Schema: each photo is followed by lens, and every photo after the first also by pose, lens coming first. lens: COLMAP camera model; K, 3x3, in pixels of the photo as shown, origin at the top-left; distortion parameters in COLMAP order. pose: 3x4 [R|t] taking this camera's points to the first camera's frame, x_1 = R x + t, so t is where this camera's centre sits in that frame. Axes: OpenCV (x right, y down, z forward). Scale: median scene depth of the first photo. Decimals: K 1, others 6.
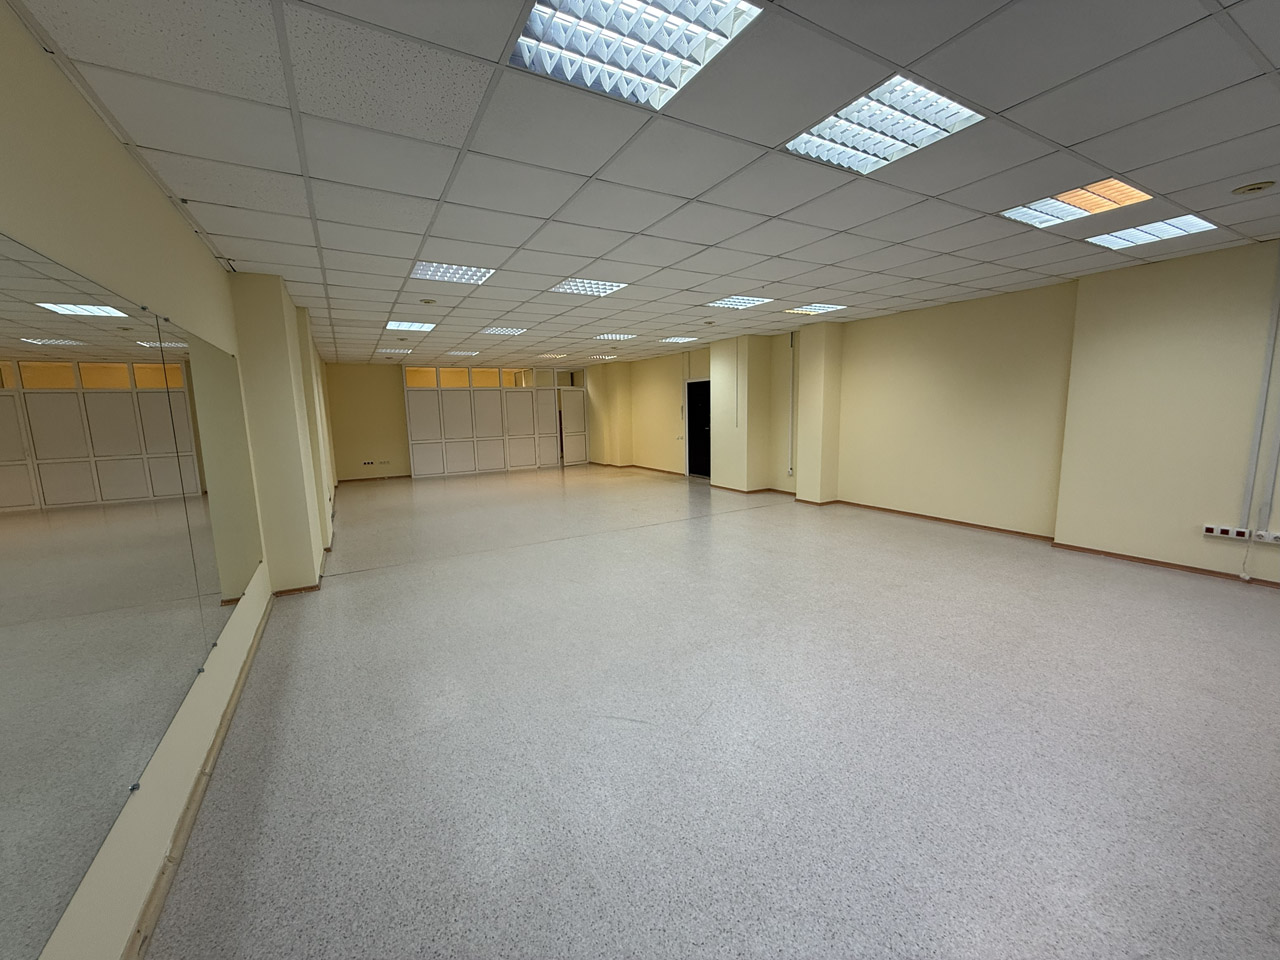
lens RADIAL K [[513.8, 0, 641.6], [0, 513.8, 482.1], [0, 0, 1]] dist [0.003203, -0.000150]
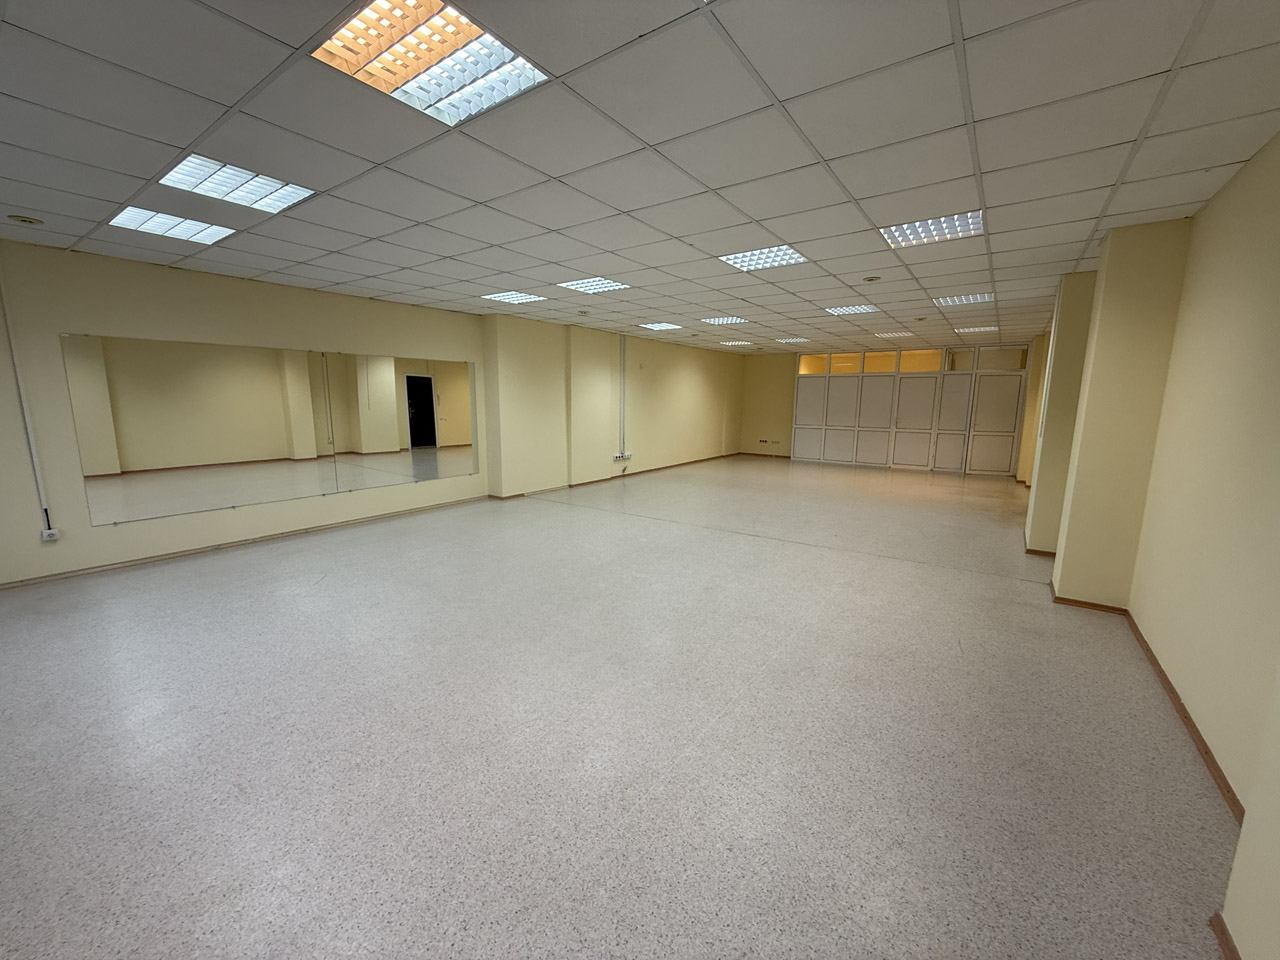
lens RADIAL K [[513.8, 0, 632.4], [0, 513.8, 481.6], [0, 0, 1]] dist [0.003203, -0.000150]
pose [[0.403780, 0.173122, -0.898326, 0.393068], [-0.148322, 0.981329, 0.122450, -0.045145], [0.902753, 0.083799, 0.421919, 0.254450]]
